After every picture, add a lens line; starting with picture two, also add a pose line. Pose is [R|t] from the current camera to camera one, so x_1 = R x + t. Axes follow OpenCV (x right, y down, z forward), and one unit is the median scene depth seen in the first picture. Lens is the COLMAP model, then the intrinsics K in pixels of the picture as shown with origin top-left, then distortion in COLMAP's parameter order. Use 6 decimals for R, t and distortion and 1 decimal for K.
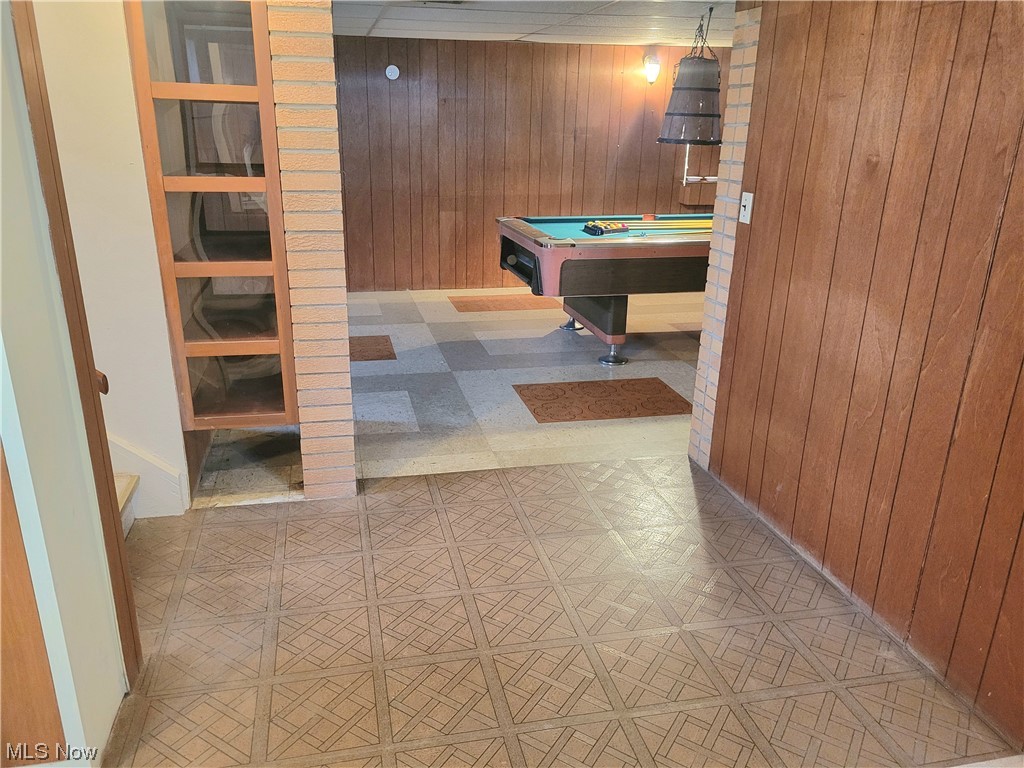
lens RADIAL K [[766.4, 0, 506.0], [0, 766.4, 384.2], [0, 0, 1]] dist [0.016680, -0.015699]
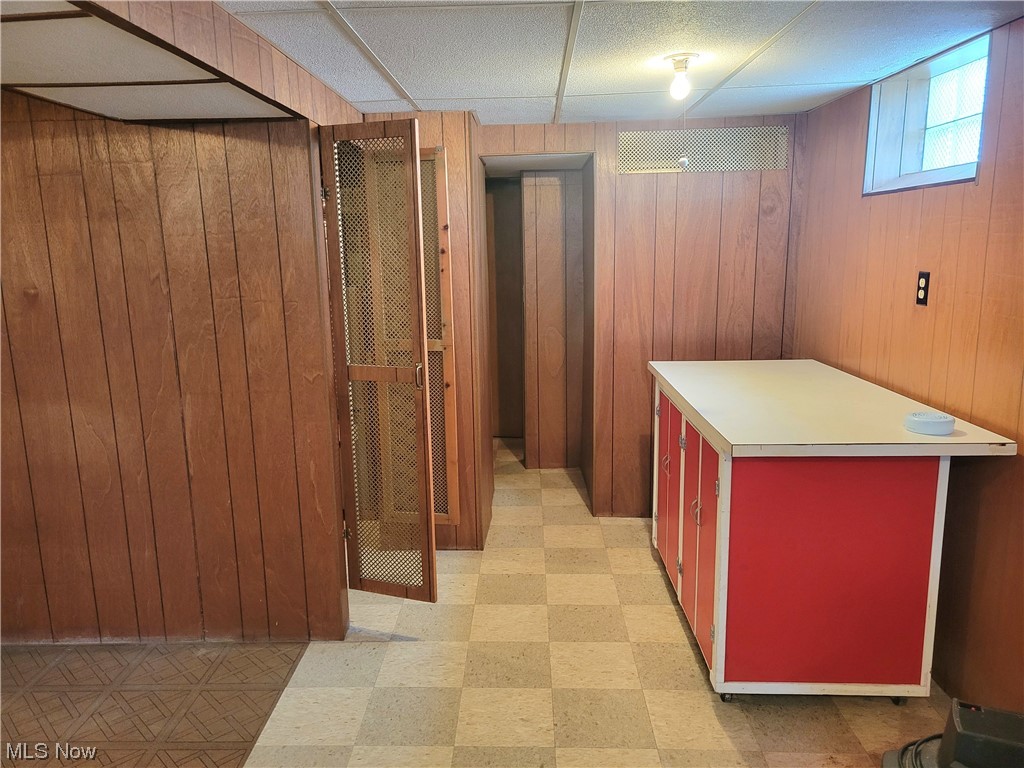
lens RADIAL K [[766.4, 0, 509.7], [0, 766.4, 386.8], [0, 0, 1]] dist [0.016680, -0.015699]
pose [[0.218706, -0.201789, 0.954698, -0.564536], [0.334457, 0.934620, 0.120927, -0.053447], [-0.916682, 0.292859, 0.271896, 0.039915]]
